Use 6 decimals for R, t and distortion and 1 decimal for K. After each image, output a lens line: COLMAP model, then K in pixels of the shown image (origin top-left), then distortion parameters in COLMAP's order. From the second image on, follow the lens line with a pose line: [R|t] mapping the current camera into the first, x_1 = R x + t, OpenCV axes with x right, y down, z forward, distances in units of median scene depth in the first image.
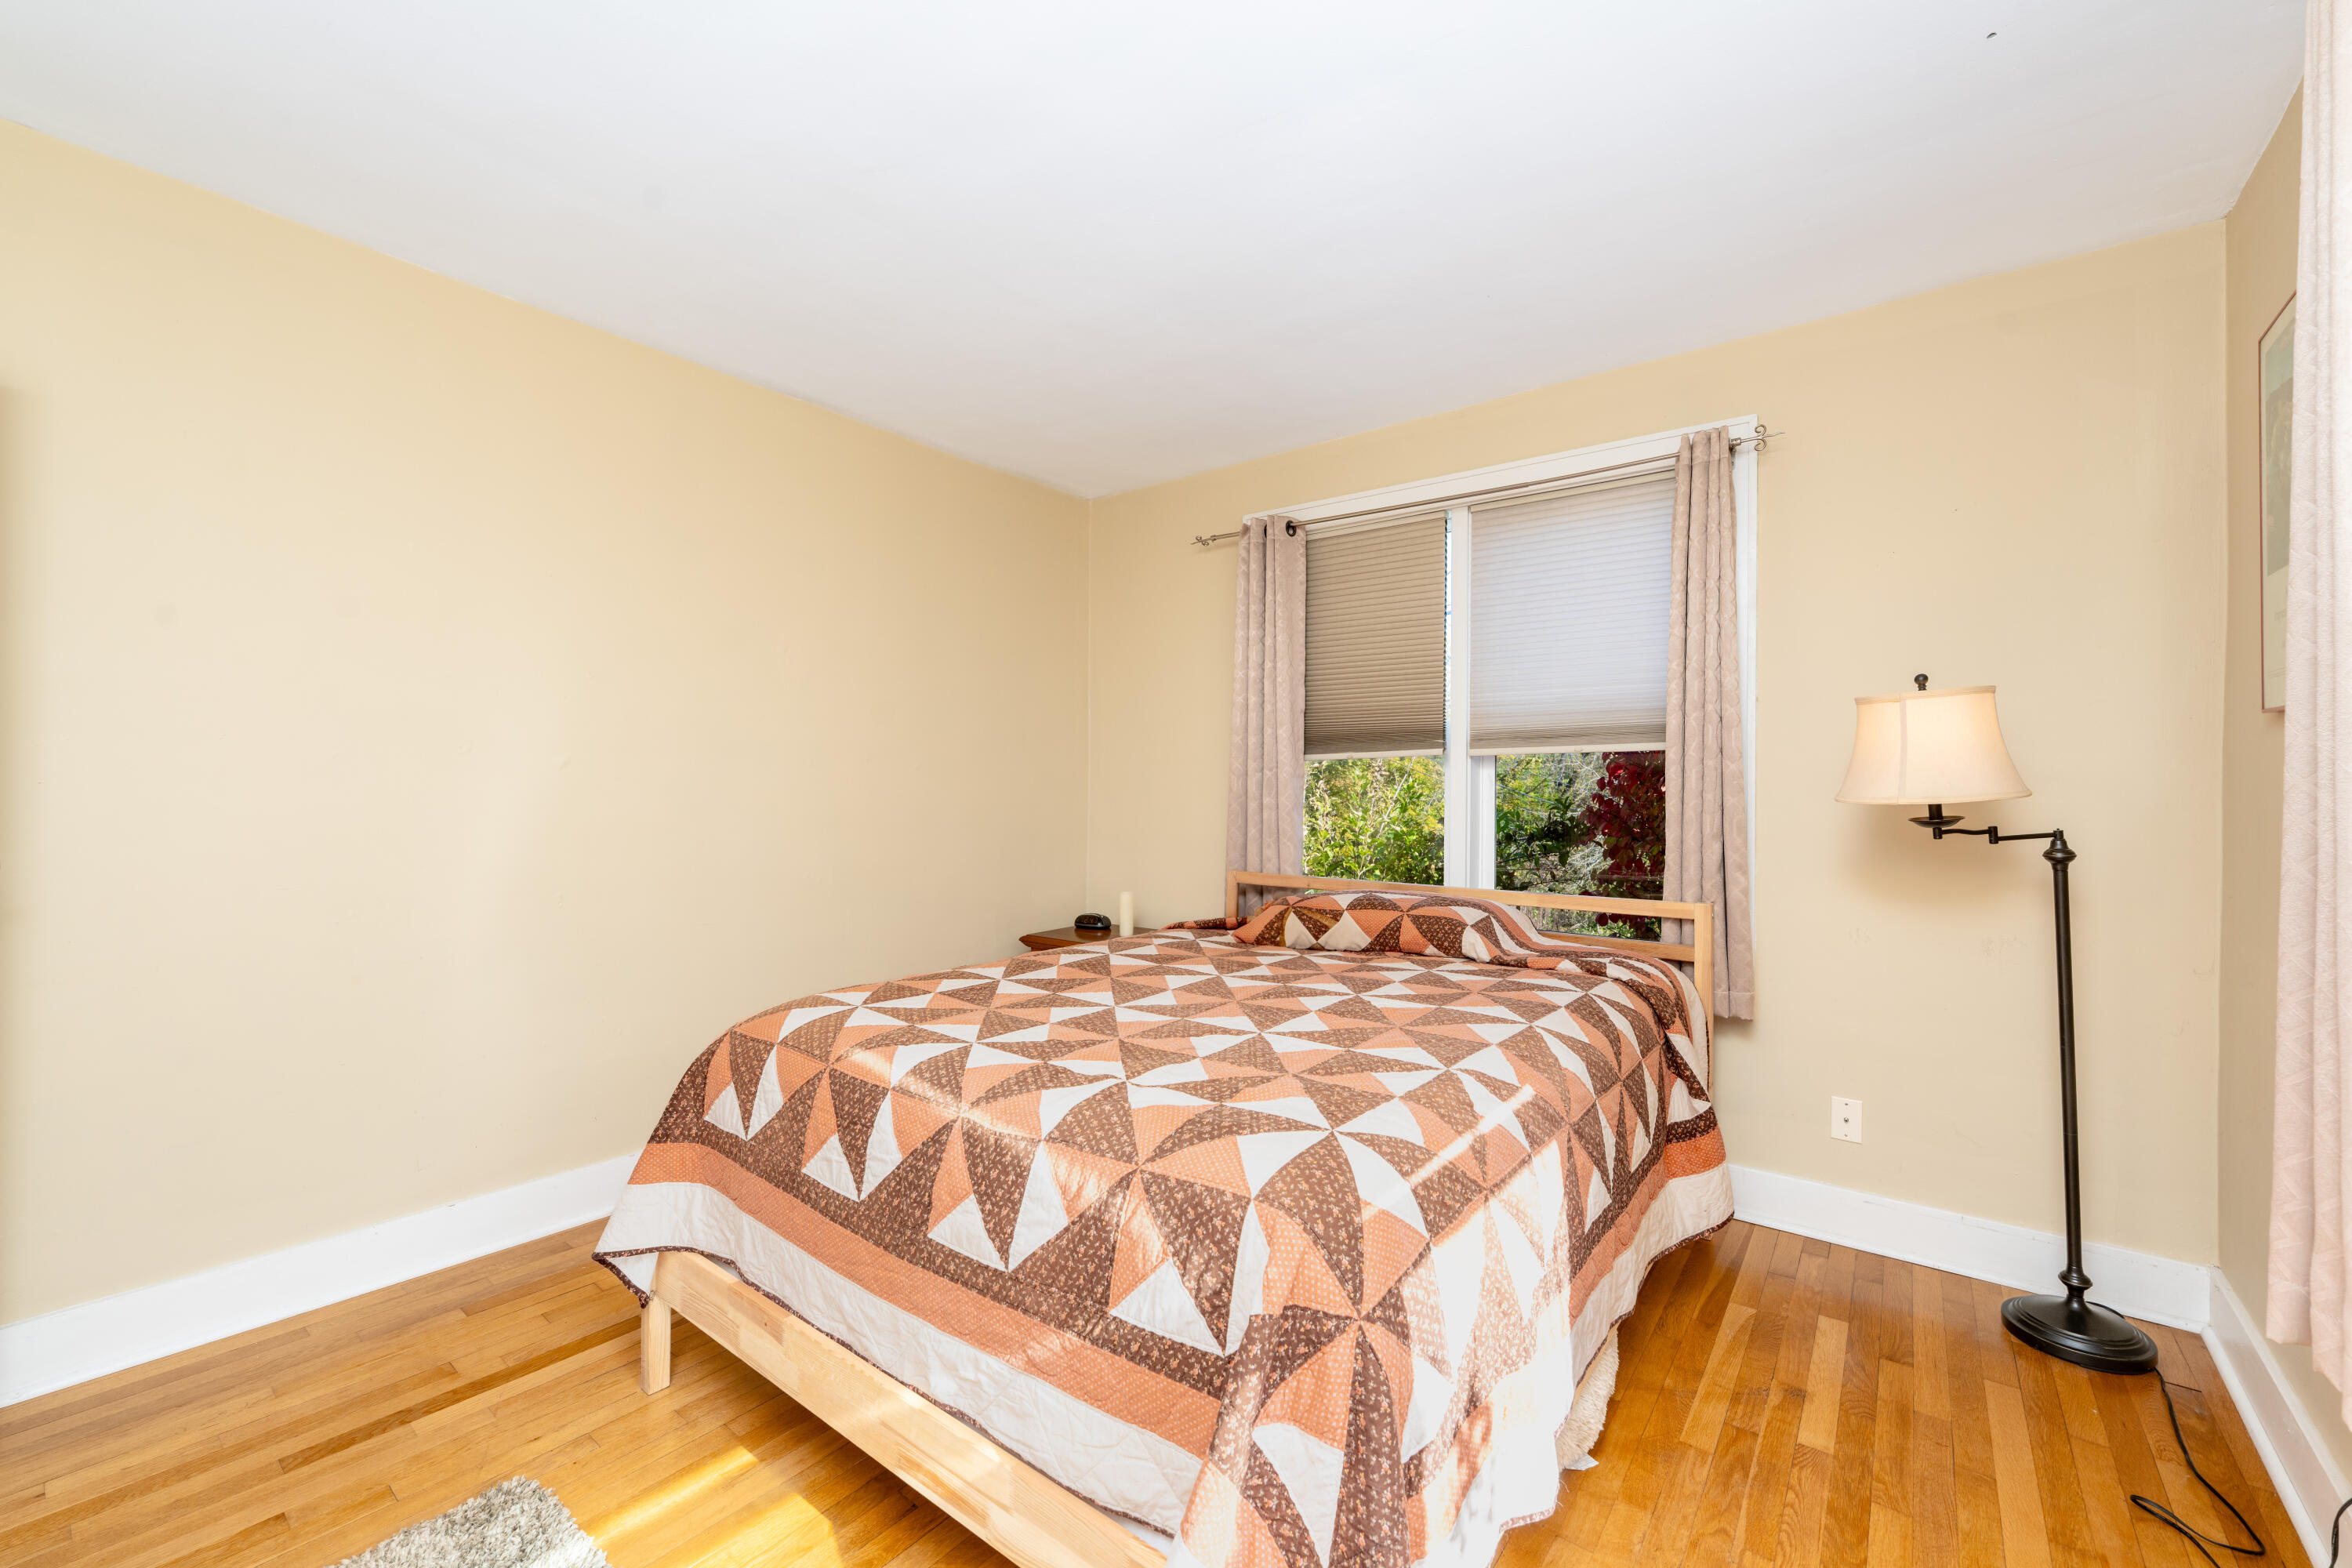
lens RADIAL K [[944.9, 0, 1181.3], [0, 944.9, 790.5], [0, 0, 1]] dist [0.002504, 0.000375]
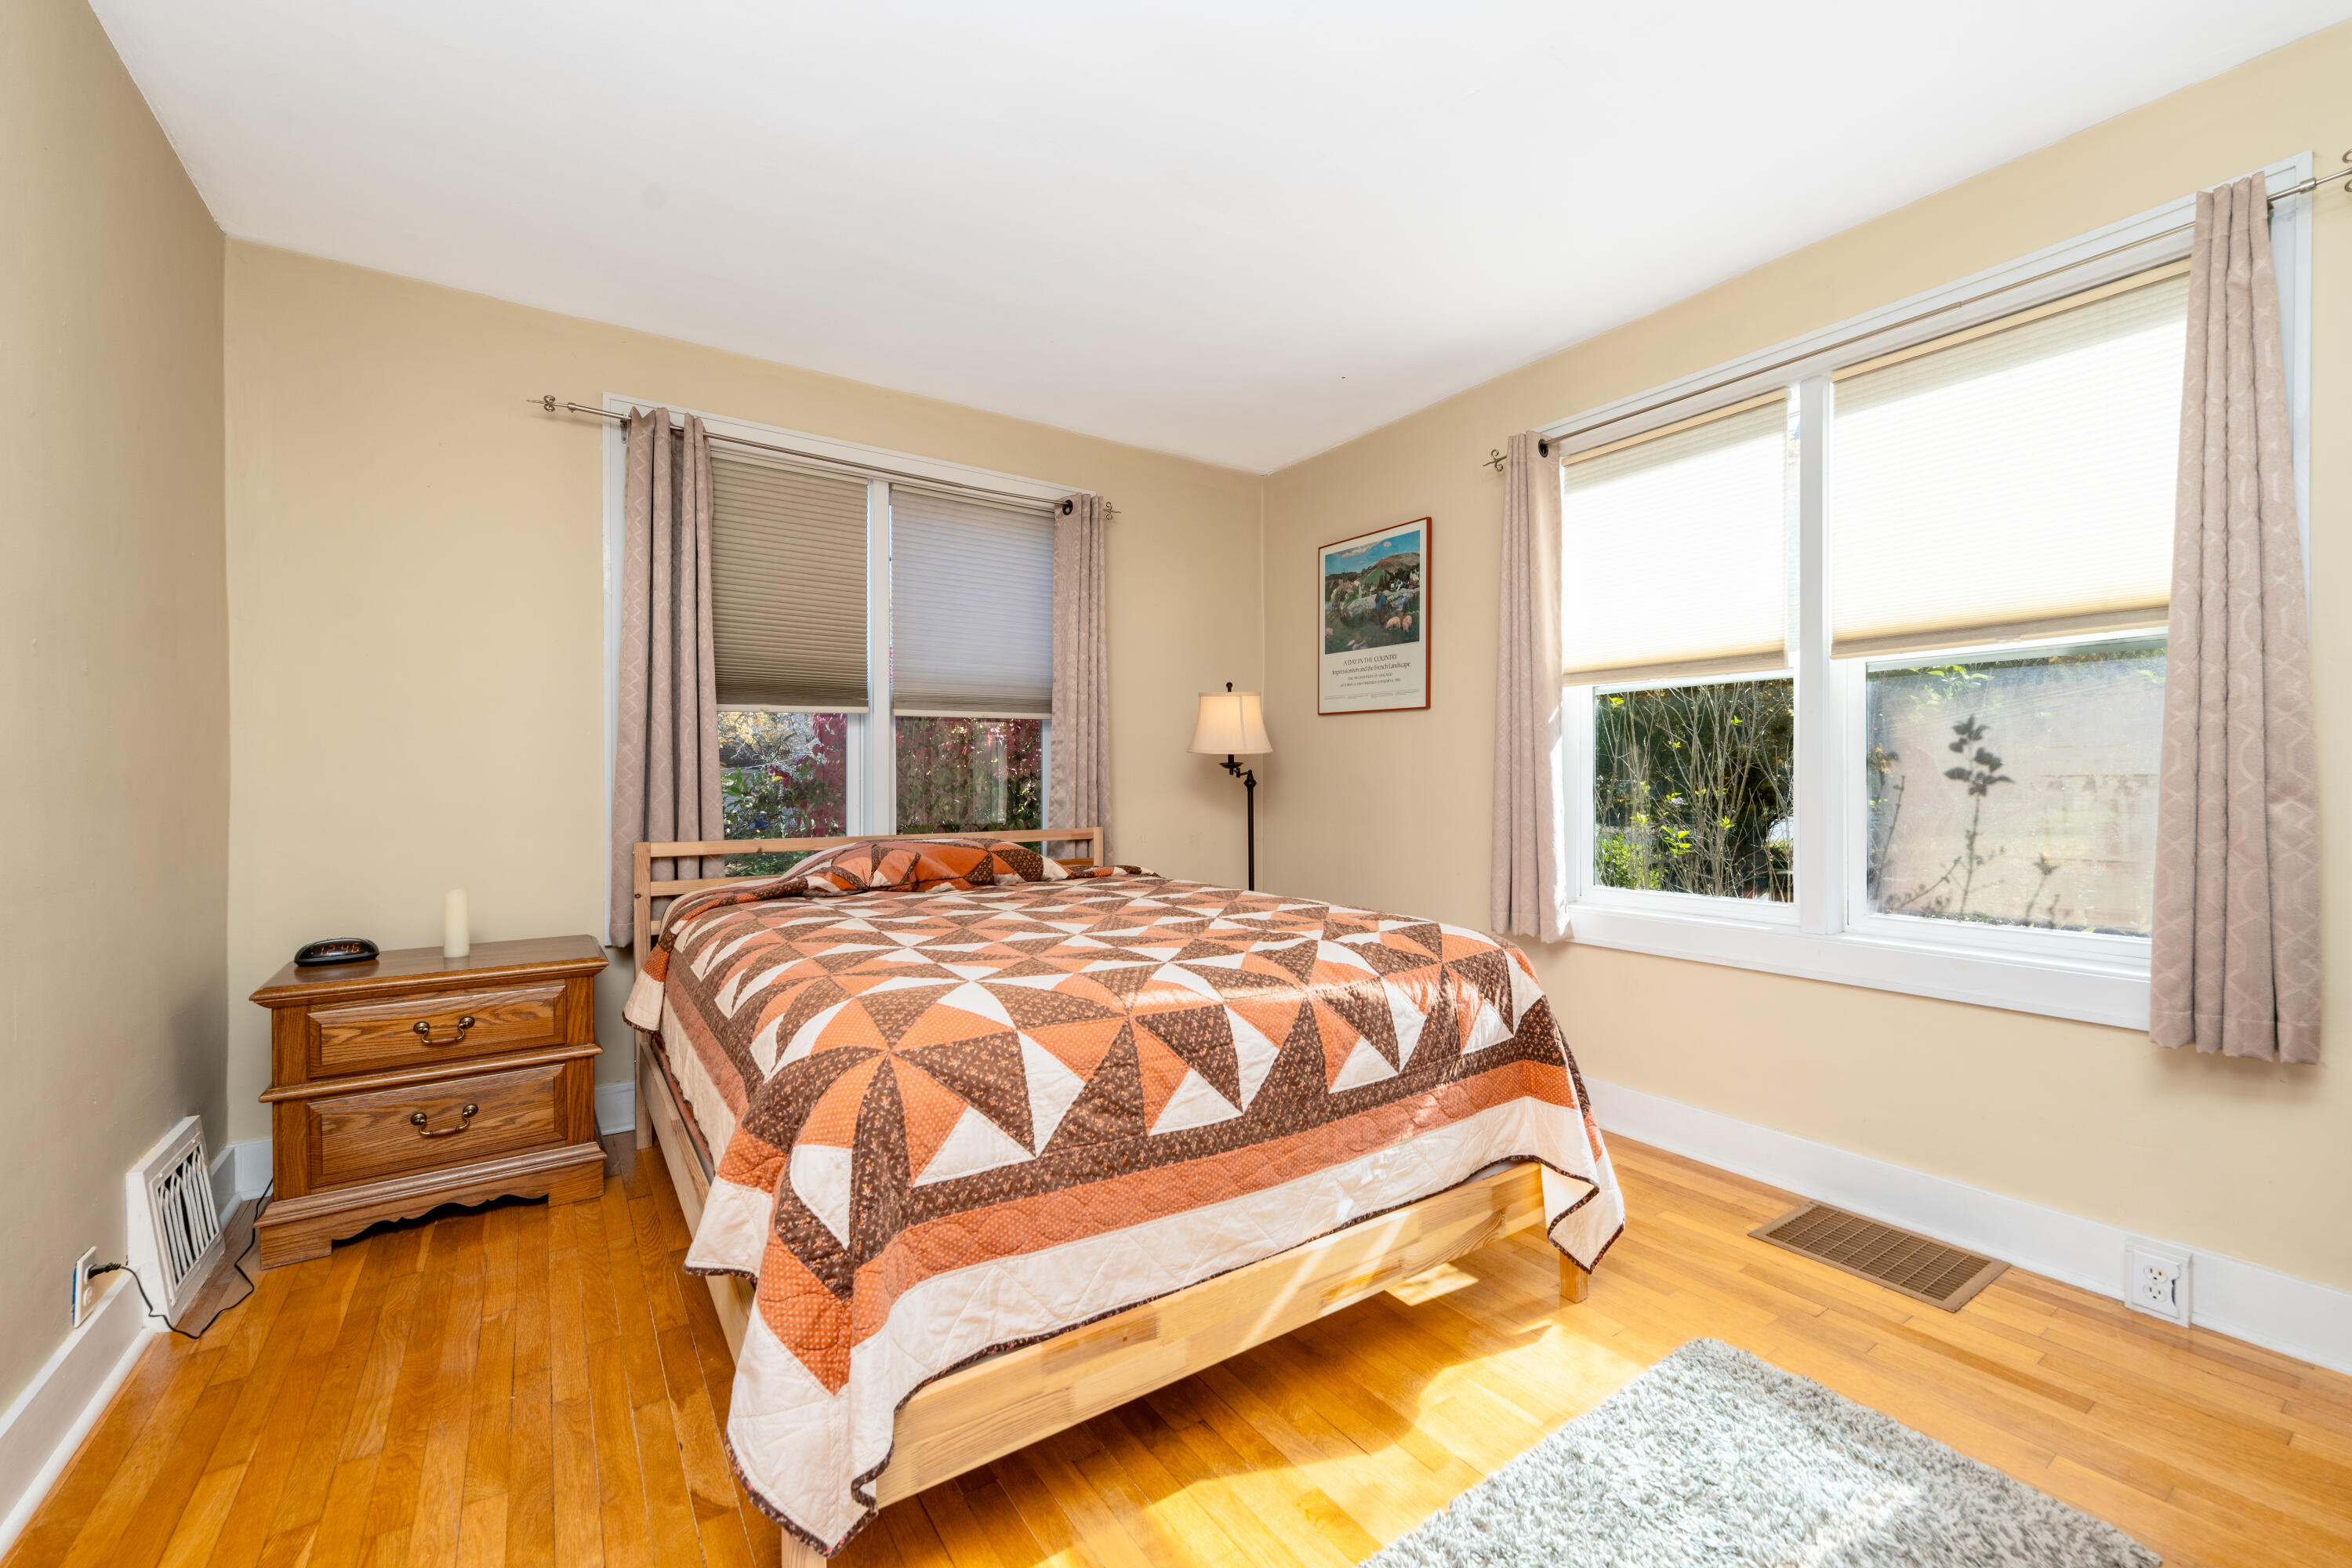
lens RADIAL K [[944.9, 0, 1182.5], [0, 944.9, 773.8], [0, 0, 1]] dist [0.002504, 0.000375]
pose [[0.306117, 0.000137, 0.951994, -0.957298], [0.007492, 0.999969, -0.002553, 0.054733], [-0.951964, 0.007914, 0.306107, 0.545594]]
